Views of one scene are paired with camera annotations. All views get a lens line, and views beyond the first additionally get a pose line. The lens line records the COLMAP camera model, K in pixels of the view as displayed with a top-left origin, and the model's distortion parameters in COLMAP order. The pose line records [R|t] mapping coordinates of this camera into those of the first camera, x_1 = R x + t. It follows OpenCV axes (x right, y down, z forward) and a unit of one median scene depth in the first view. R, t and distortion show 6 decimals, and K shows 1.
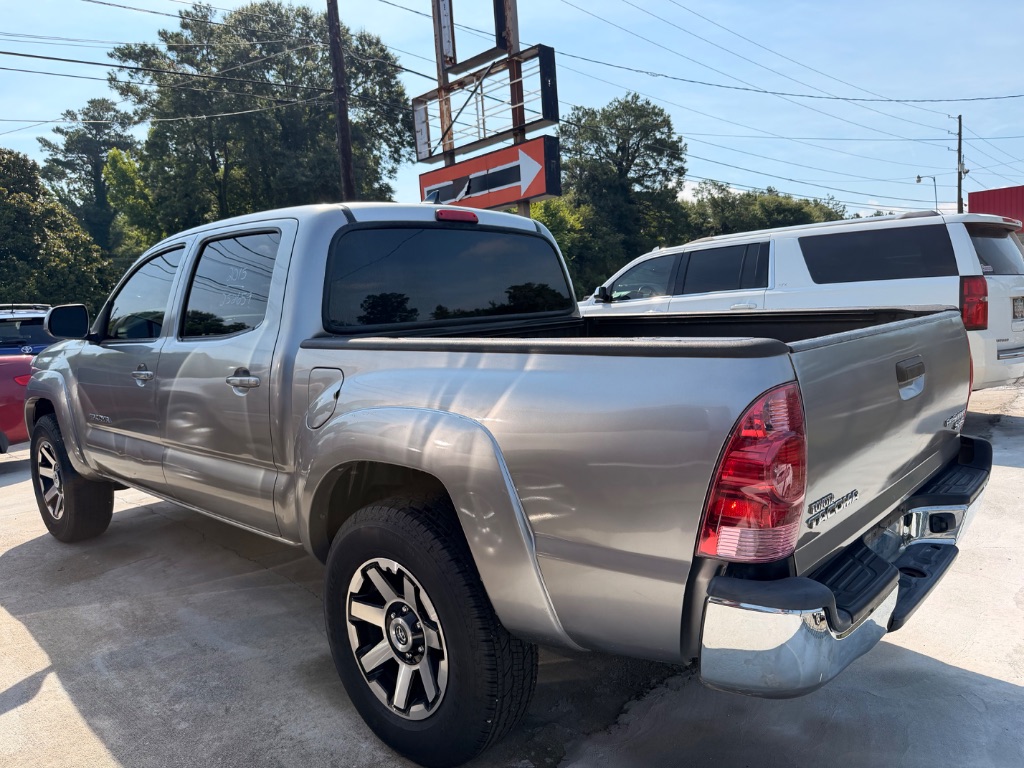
lens RADIAL K [[746.9, 0, 512.0], [0, 746.9, 384.0], [0, 0, 1]] dist [-0.006671, -0.005727]
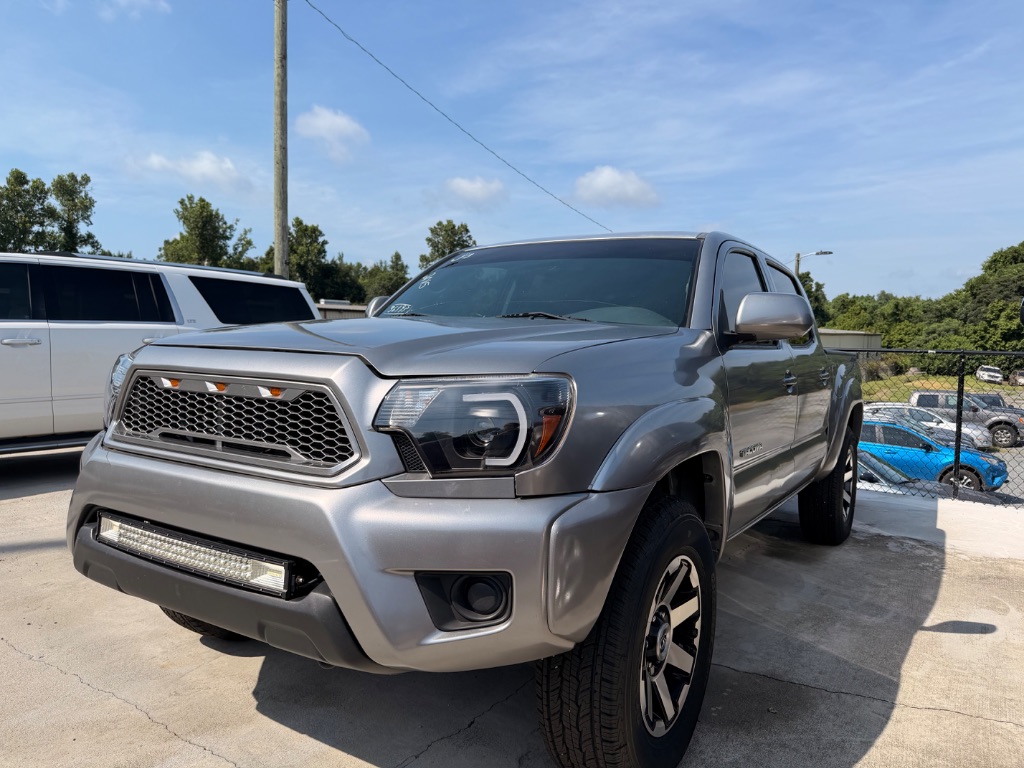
lens RADIAL K [[746.9, 0, 512.0], [0, 746.9, 384.0], [0, 0, 1]] dist [-0.006671, -0.005727]
pose [[-0.201942, -0.002887, 0.979393, -1.519460], [0.089906, 0.995719, 0.021473, -0.068490], [-0.975262, 0.092389, -0.200818, 1.705424]]
